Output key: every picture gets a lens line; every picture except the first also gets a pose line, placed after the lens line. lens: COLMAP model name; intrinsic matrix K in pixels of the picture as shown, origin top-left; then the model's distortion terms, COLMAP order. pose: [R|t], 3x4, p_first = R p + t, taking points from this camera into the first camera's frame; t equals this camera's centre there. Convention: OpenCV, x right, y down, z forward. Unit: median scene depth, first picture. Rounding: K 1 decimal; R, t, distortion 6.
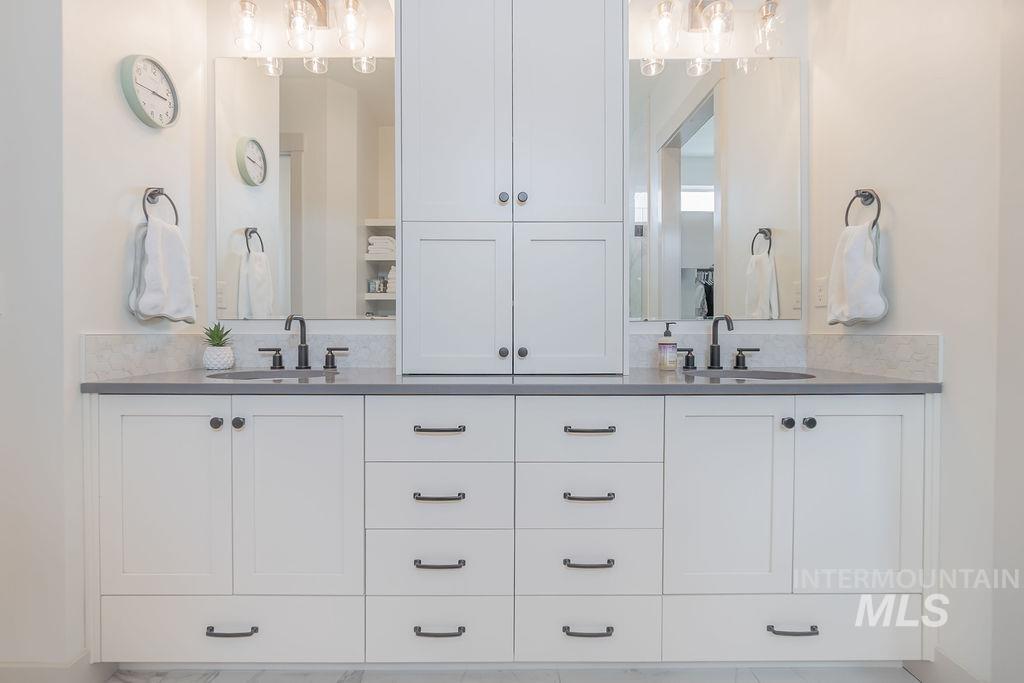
lens RADIAL K [[443.4, 0, 507.8], [0, 443.4, 335.5], [0, 0, 1]] dist [-0.000236, -0.000060]
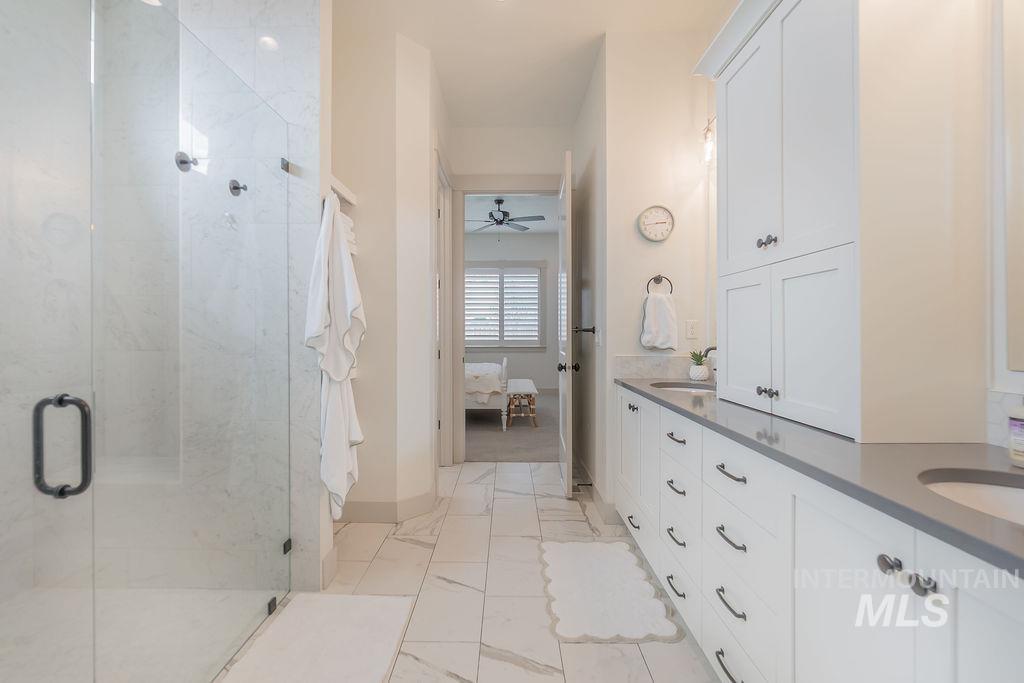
lens RADIAL K [[443.4, 0, 507.8], [0, 443.4, 335.5], [0, 0, 1]] dist [-0.000236, -0.000060]
pose [[0.003645, -0.000910, -0.999993, 1.063065], [-0.011301, 0.999936, -0.000951, -0.084058], [0.999930, 0.011304, 0.003634, 0.409766]]
